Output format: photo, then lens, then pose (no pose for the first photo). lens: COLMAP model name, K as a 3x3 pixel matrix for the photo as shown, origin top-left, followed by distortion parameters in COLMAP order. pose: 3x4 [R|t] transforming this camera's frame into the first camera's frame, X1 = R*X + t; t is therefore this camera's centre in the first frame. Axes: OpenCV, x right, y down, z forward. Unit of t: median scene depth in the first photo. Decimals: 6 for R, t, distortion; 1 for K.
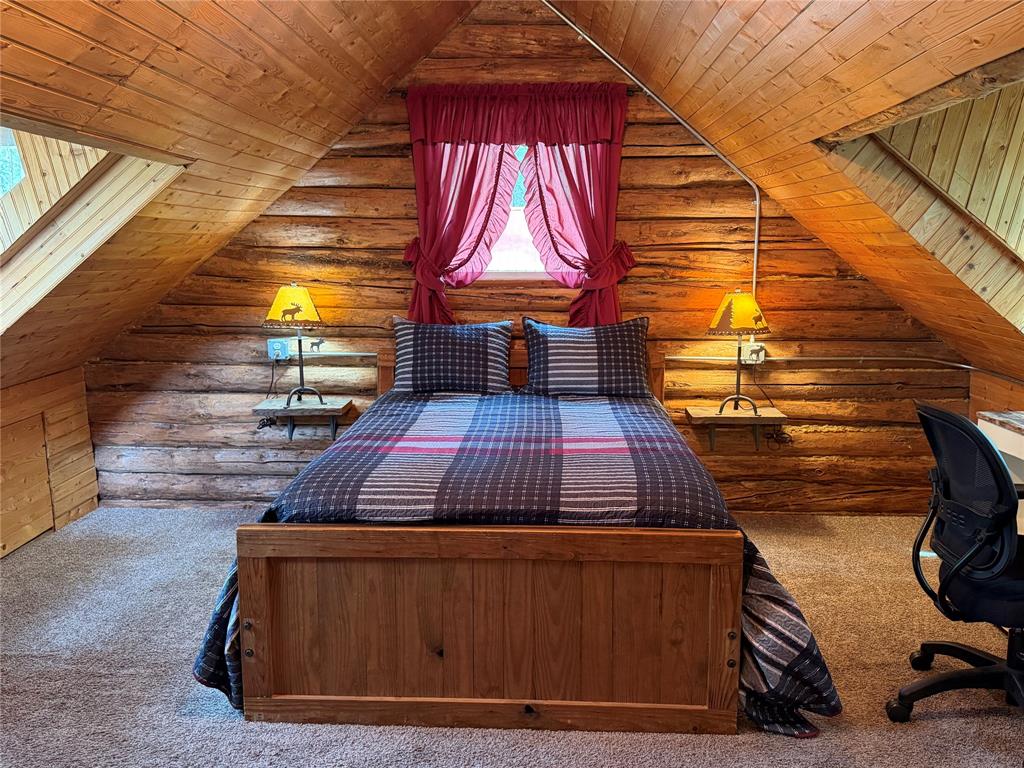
lens RADIAL K [[913.9, 0, 542.5], [0, 913.9, 384.9], [0, 0, 1]] dist [0.116221, -0.238160]
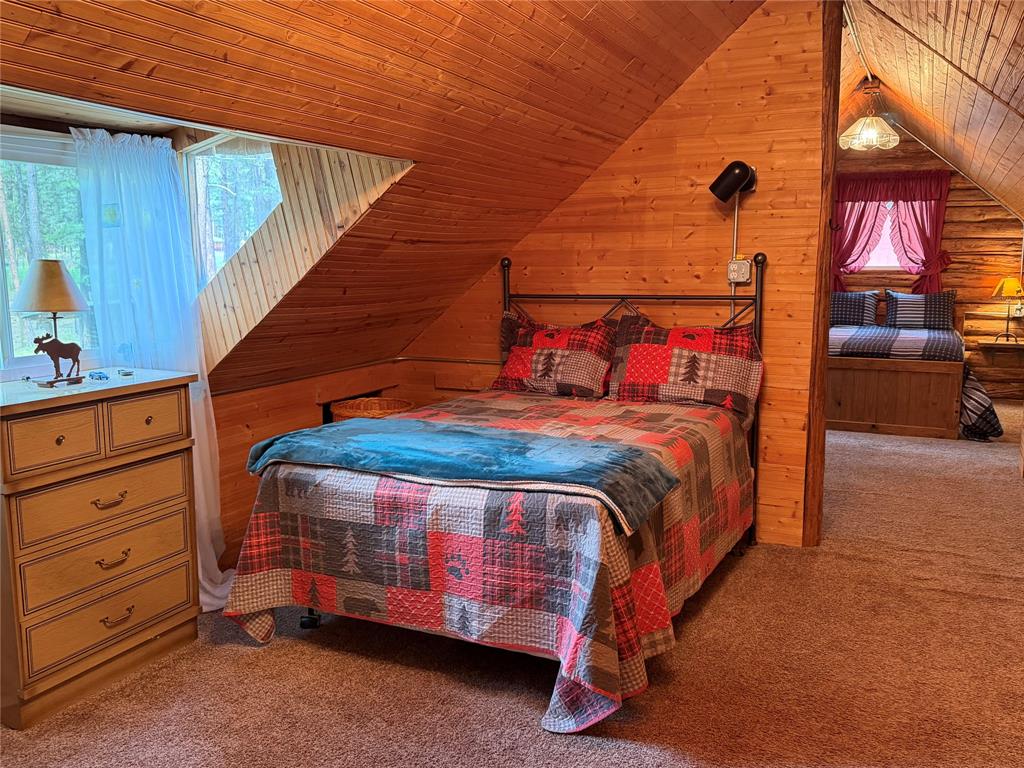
lens RADIAL K [[913.9, 0, 508.5], [0, 913.9, 381.5], [0, 0, 1]] dist [0.116221, -0.238160]
pose [[0.909974, 0.054510, -0.411066, 0.070900], [-0.055709, 0.998406, 0.009072, 0.151532], [0.410905, 0.014644, 0.911560, -1.147537]]
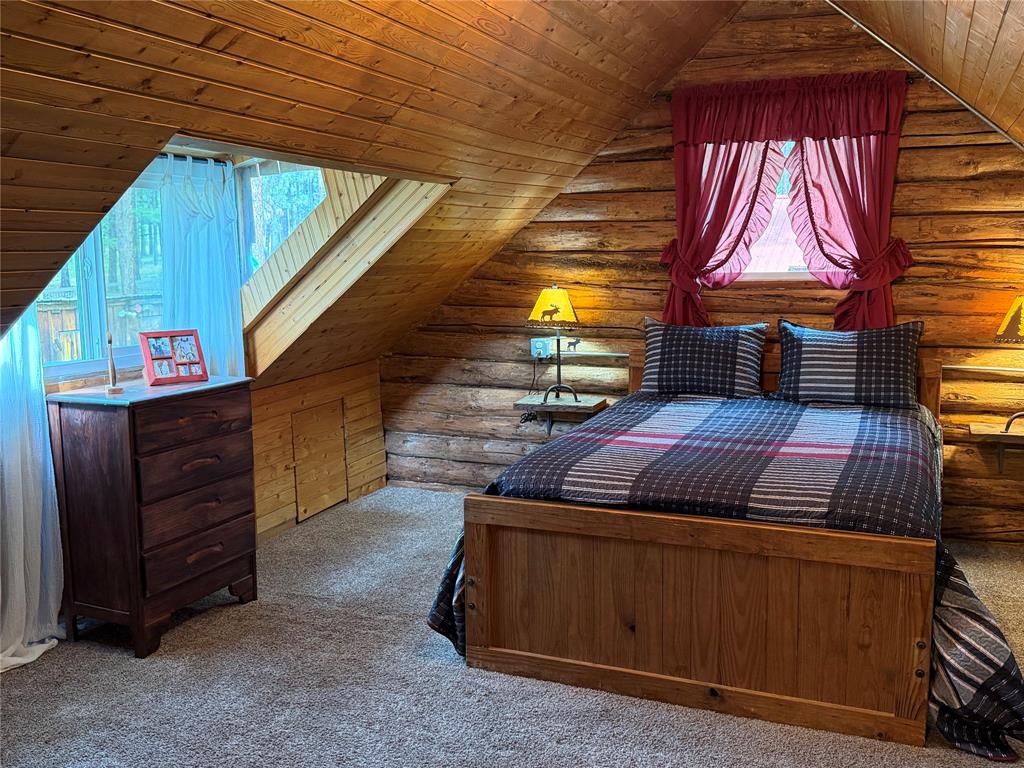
lens RADIAL K [[1027.4, 0, 504.4], [0, 1027.4, 390.7], [0, 0, 1]] dist [0.012681, 0.000000]
pose [[0.929927, 0.037263, -0.365851, 0.106373], [-0.039258, 0.999227, 0.001988, 0.009342], [0.365642, 0.012513, 0.930671, -0.106967]]
